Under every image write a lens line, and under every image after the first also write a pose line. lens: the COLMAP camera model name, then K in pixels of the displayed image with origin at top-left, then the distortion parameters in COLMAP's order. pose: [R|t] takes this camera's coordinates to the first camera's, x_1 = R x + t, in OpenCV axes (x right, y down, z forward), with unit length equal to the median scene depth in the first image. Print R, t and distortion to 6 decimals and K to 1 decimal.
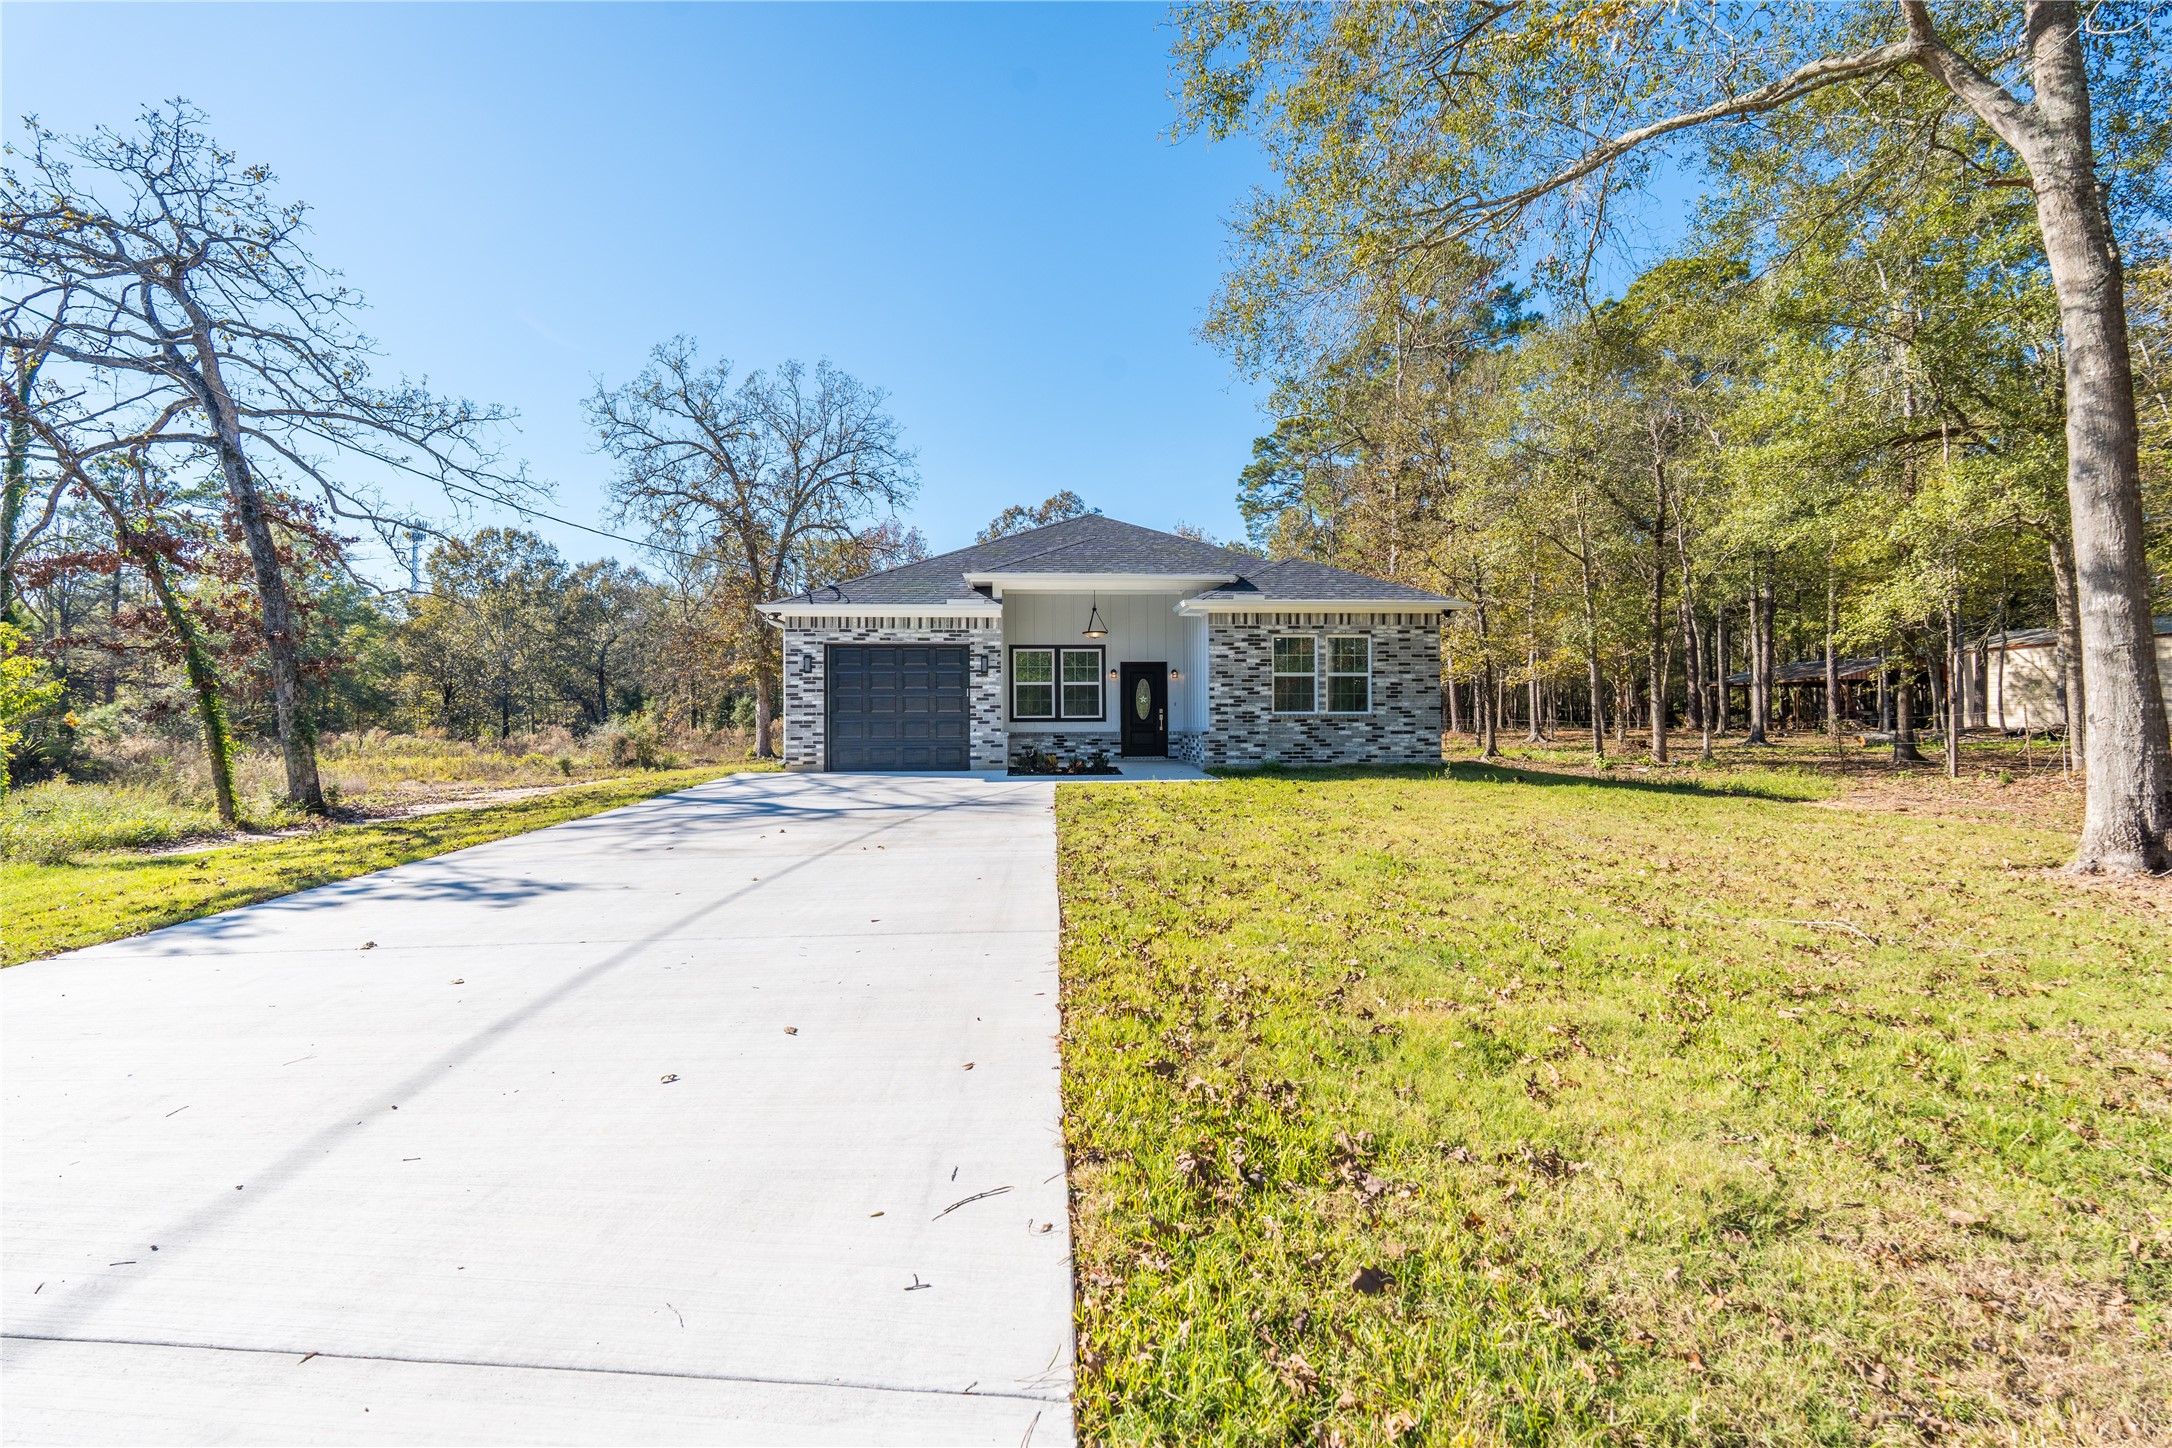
lens RADIAL K [[961.6, 0, 1093.4], [0, 961.6, 726.0], [0, 0, 1]] dist [-0.012224, 0.000359]
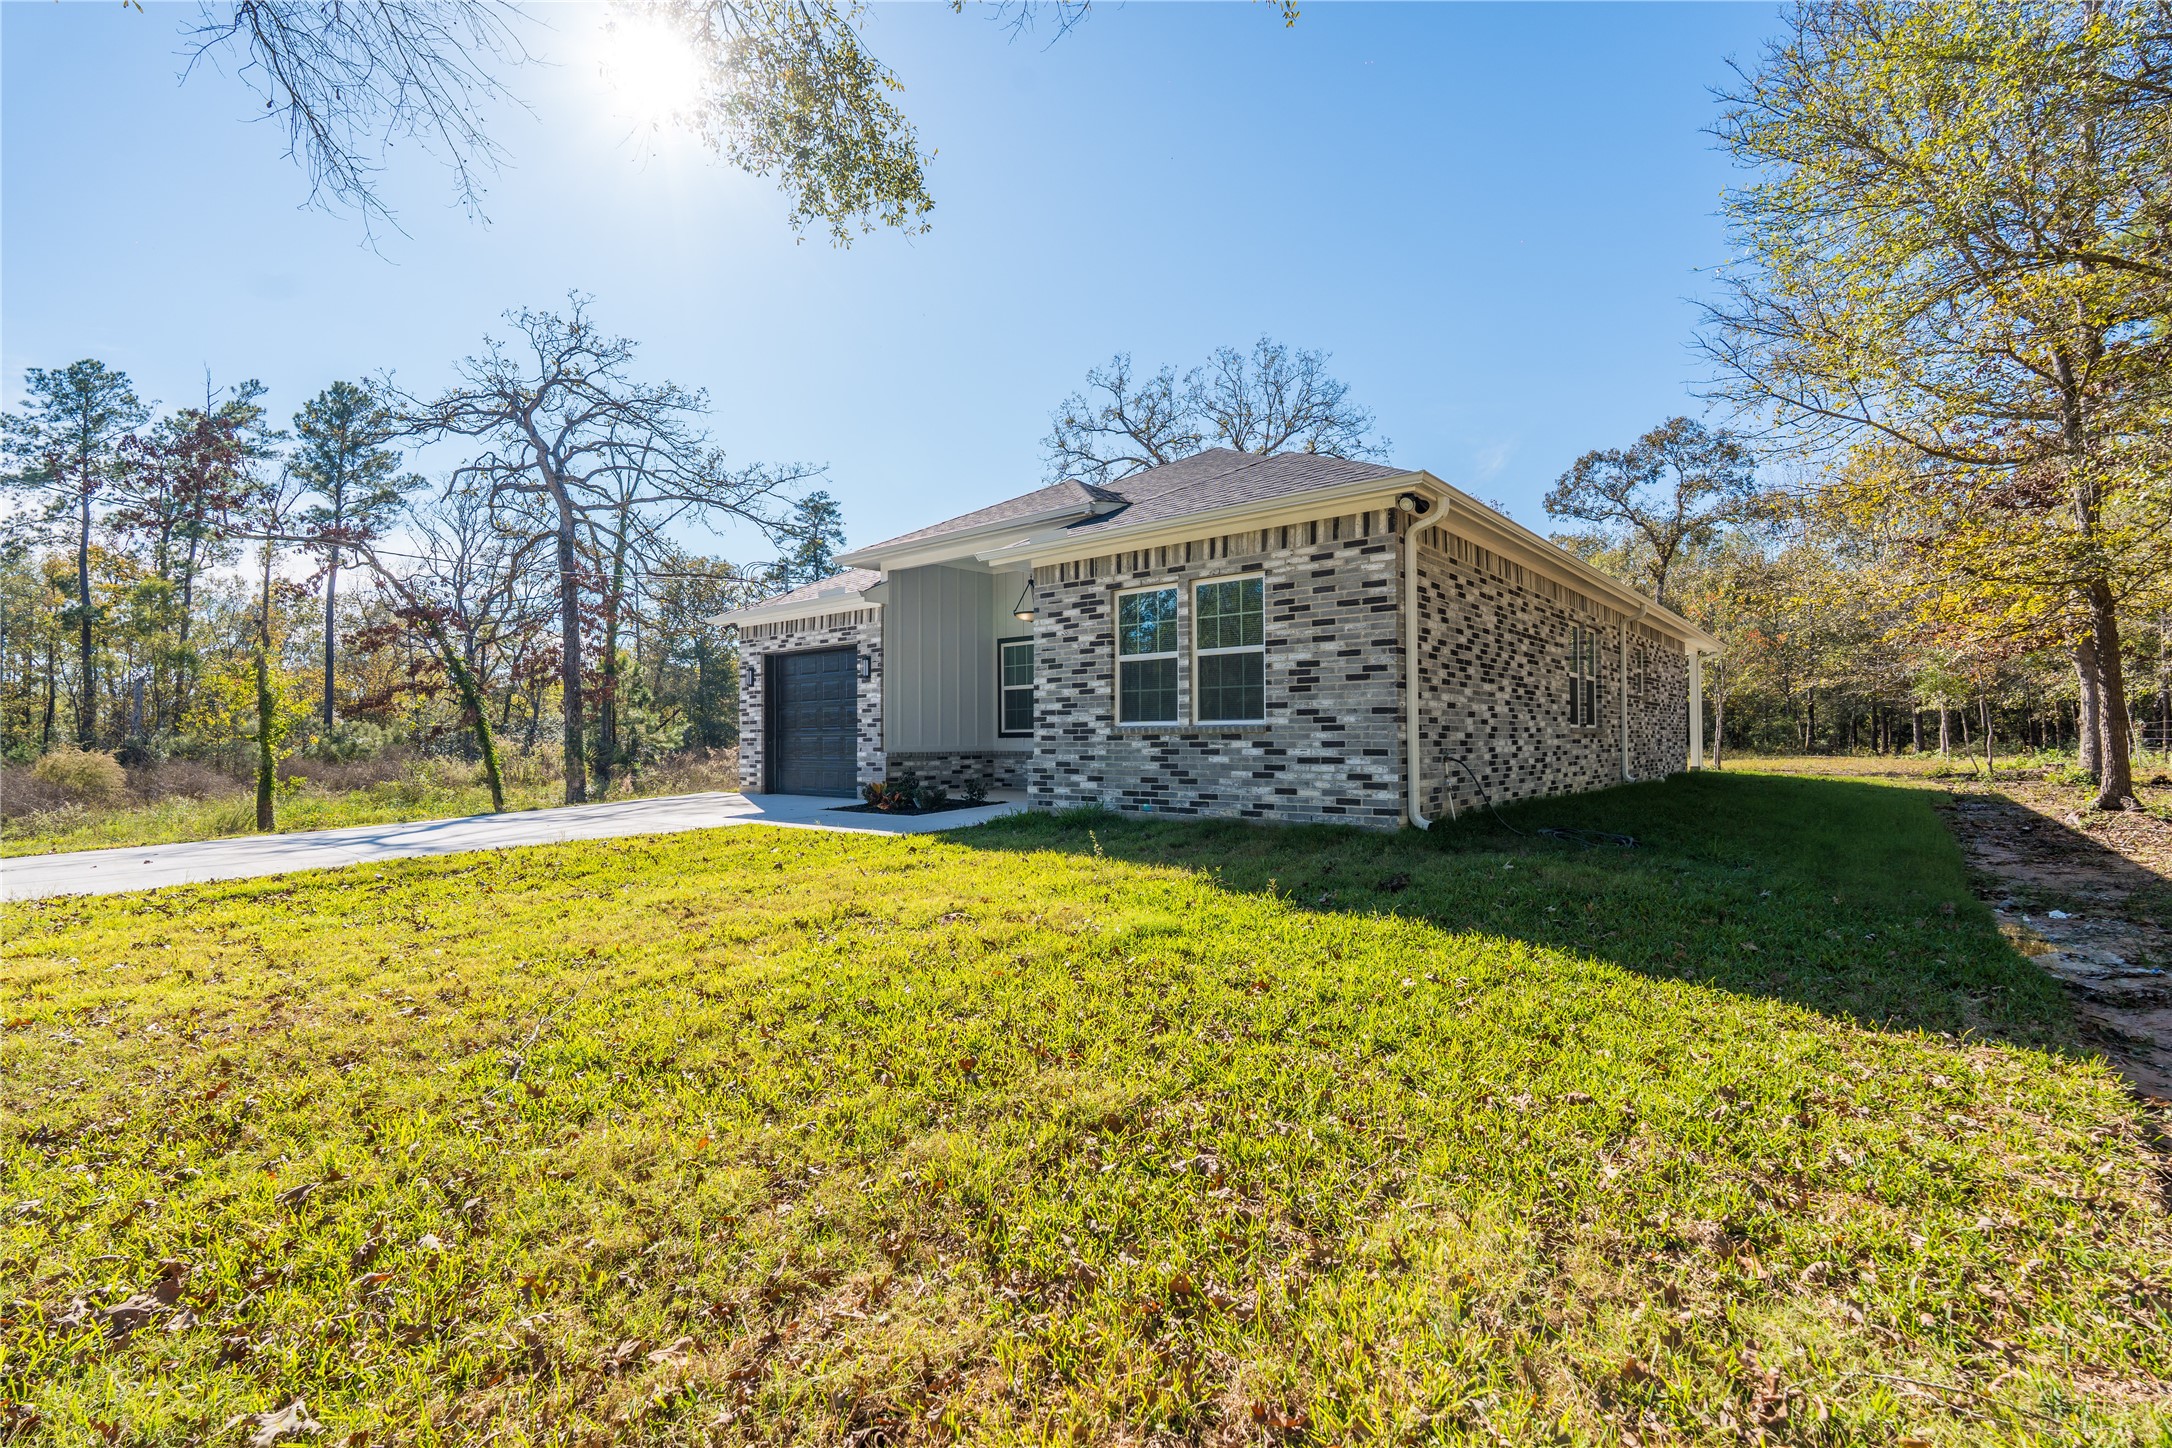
lens RADIAL K [[961.6, 0, 1085.2], [0, 961.6, 716.9], [0, 0, 1]] dist [-0.012224, 0.000359]
pose [[0.712971, -0.016241, -0.701006, 0.582367], [0.004663, 0.999819, -0.018421, -0.007307], [0.701178, 0.009865, 0.712918, 0.563440]]
